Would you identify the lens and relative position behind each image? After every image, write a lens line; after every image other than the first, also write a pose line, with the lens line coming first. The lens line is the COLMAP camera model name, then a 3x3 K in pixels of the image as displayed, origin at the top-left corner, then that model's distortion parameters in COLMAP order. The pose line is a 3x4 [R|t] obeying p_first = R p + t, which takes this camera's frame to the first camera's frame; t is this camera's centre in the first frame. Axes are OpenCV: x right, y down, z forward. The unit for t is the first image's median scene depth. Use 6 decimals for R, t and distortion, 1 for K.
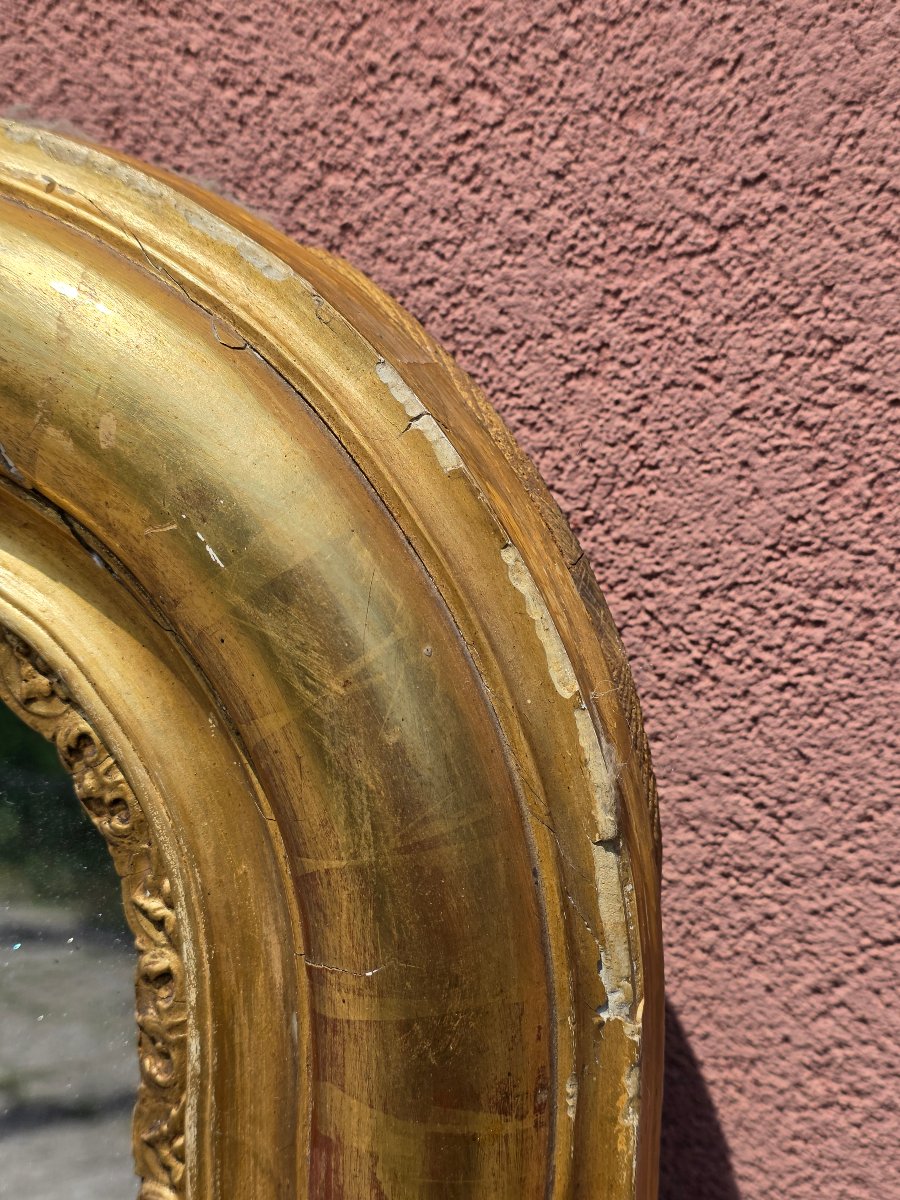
lens RADIAL K [[1639.1, 0, 448.9], [0, 1639.1, 601.9], [0, 0, 1]] dist [0.027215, 0.000000]
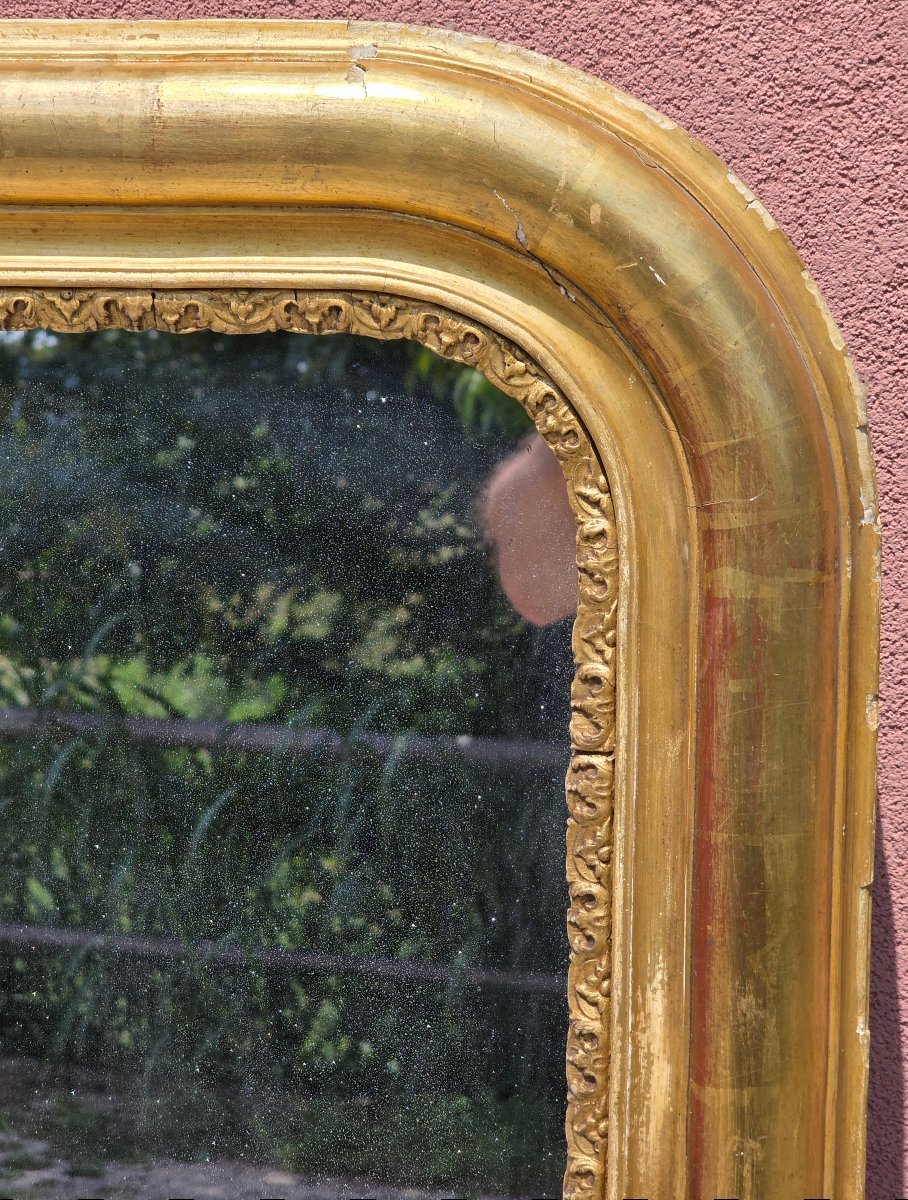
lens RADIAL K [[2434.6, 0, 454.6], [0, 2434.6, 601.6], [0, 0, 1]] dist [-0.025844, 0.000000]
pose [[0.975790, -0.063902, 0.209168, -0.766434], [0.060036, 0.997888, 0.024786, 0.200932], [-0.210310, -0.011628, 0.977565, -1.301326]]
